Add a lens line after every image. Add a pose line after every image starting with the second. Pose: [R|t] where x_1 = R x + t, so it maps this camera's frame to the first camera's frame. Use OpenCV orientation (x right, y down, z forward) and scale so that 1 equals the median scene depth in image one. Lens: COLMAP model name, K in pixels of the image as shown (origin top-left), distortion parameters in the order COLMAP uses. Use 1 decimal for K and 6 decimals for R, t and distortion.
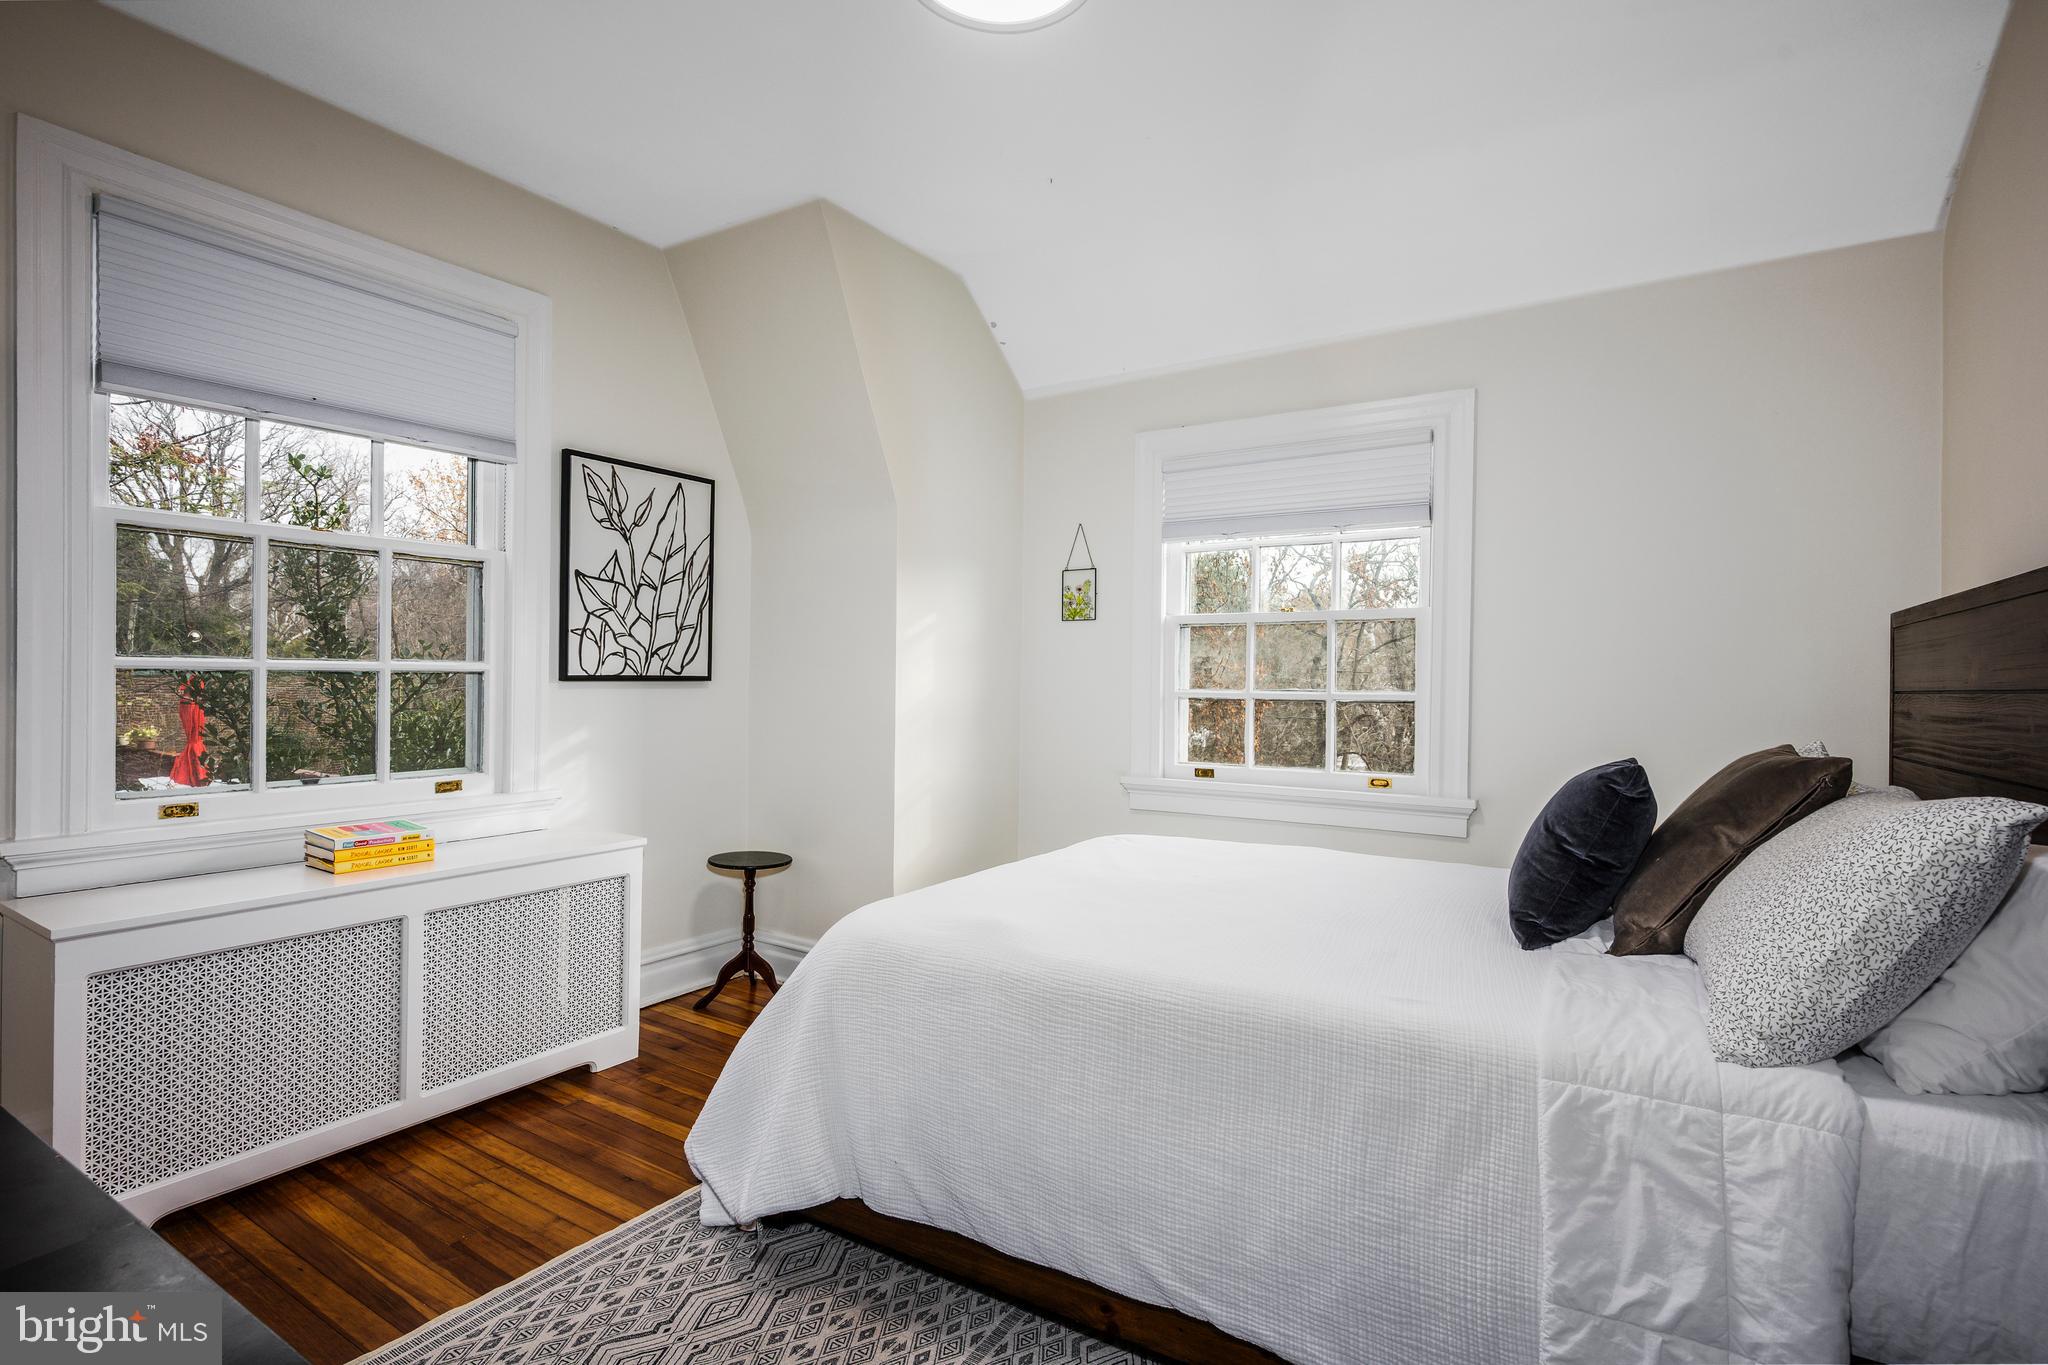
lens RADIAL K [[994.4, 0, 1024.0], [0, 994.4, 682.5], [0, 0, 1]] dist [0.001591, 0.000499]
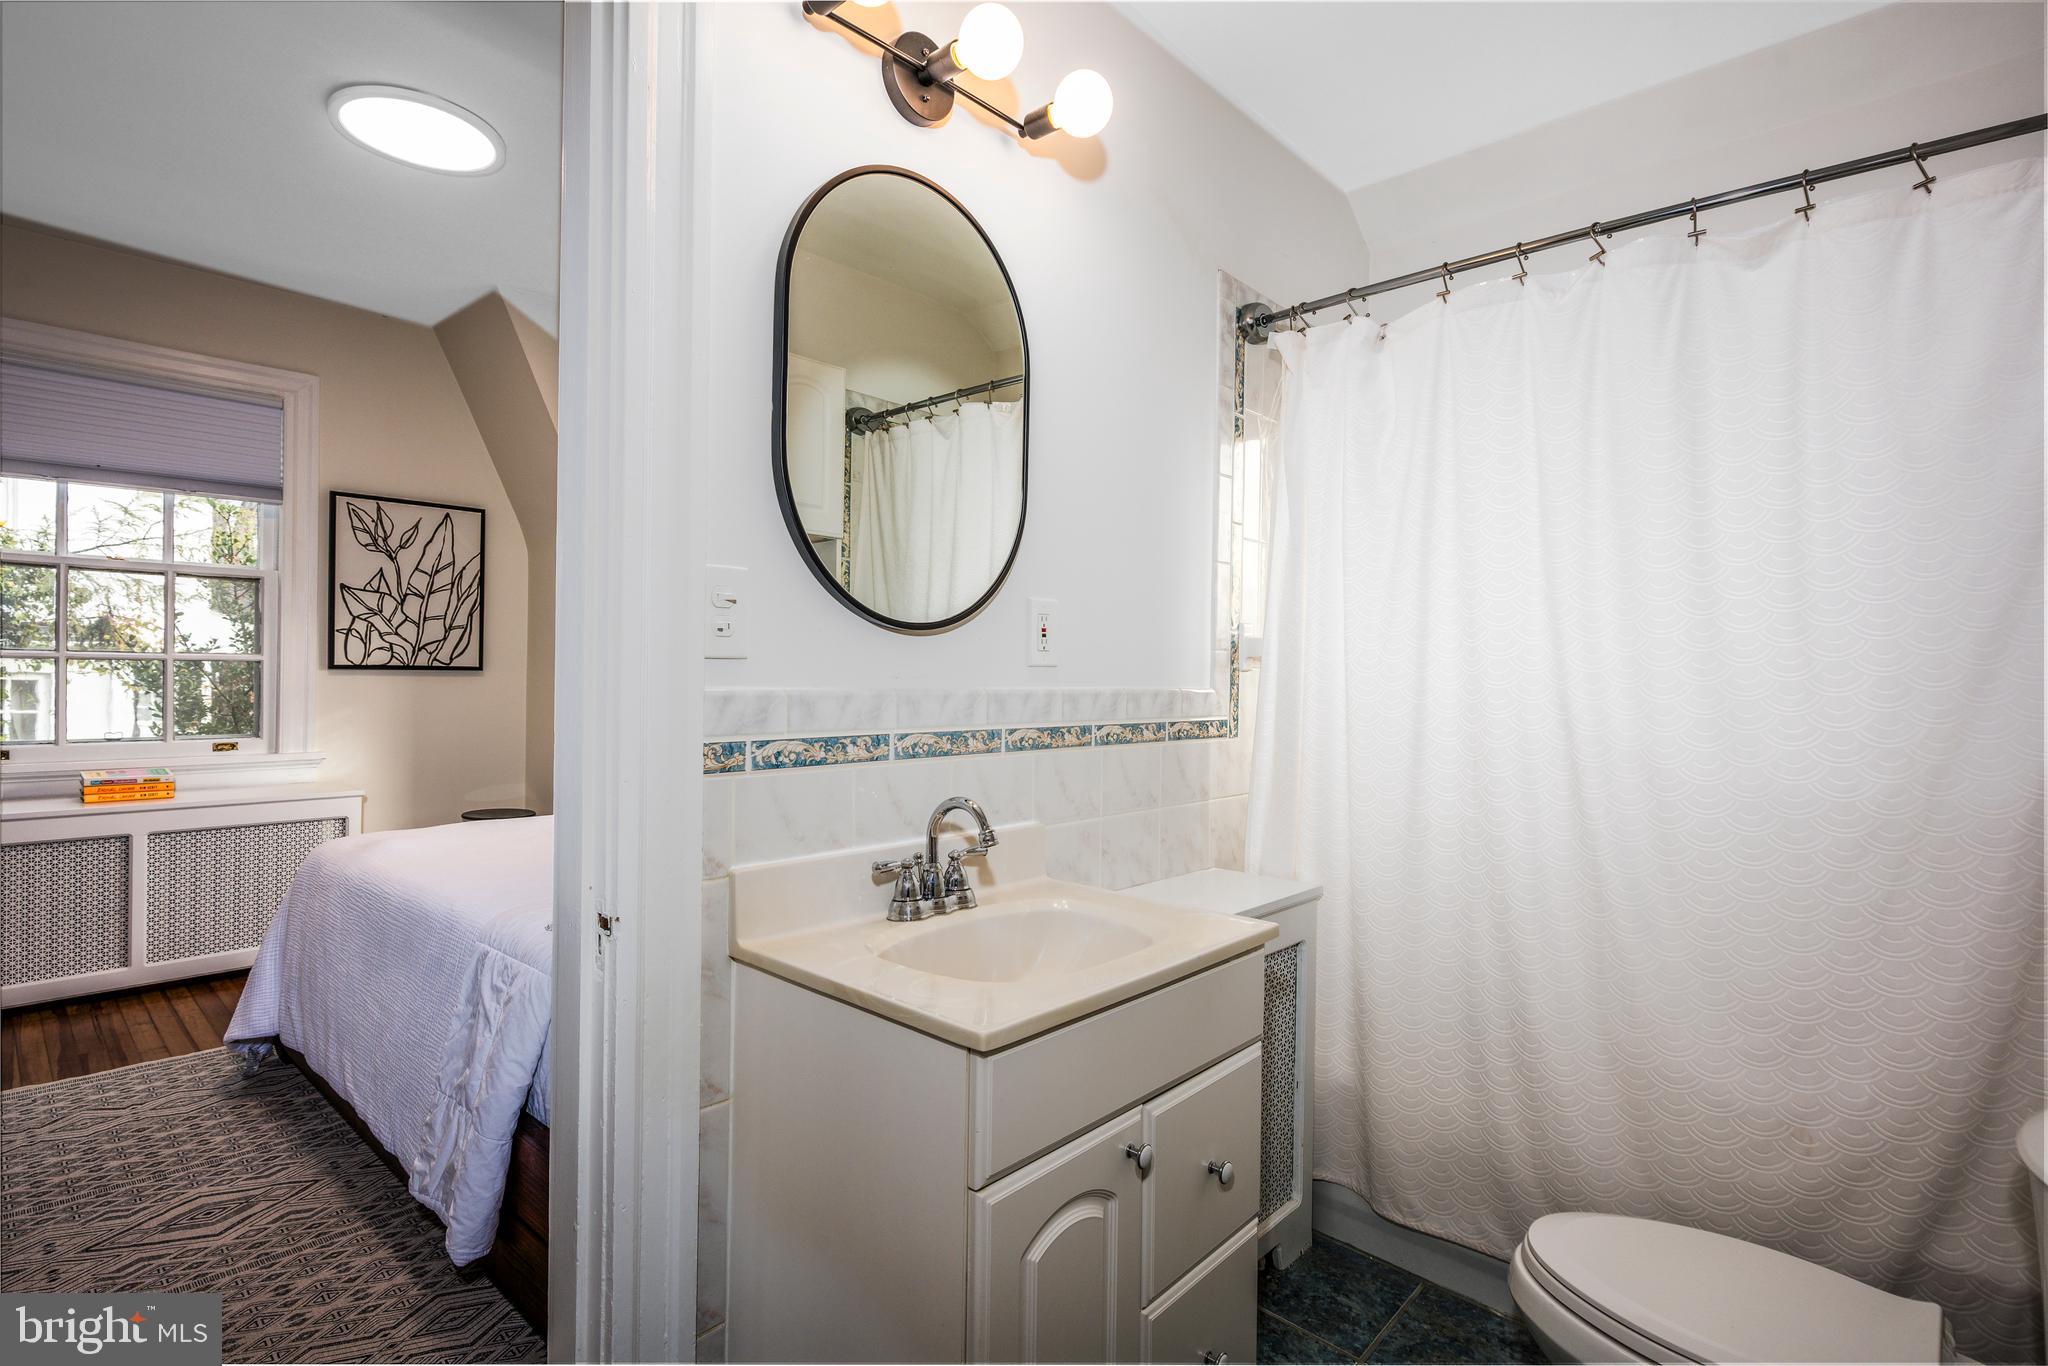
lens RADIAL K [[1000.5, 0, 1038.1], [0, 1000.5, 674.0], [0, 0, 1]] dist [0.000654, 0.000826]
pose [[0.983636, 0.006220, -0.180061, 0.654513], [-0.007509, 0.999951, -0.006481, 0.006124], [0.180012, 0.007727, 0.983634, -0.116269]]
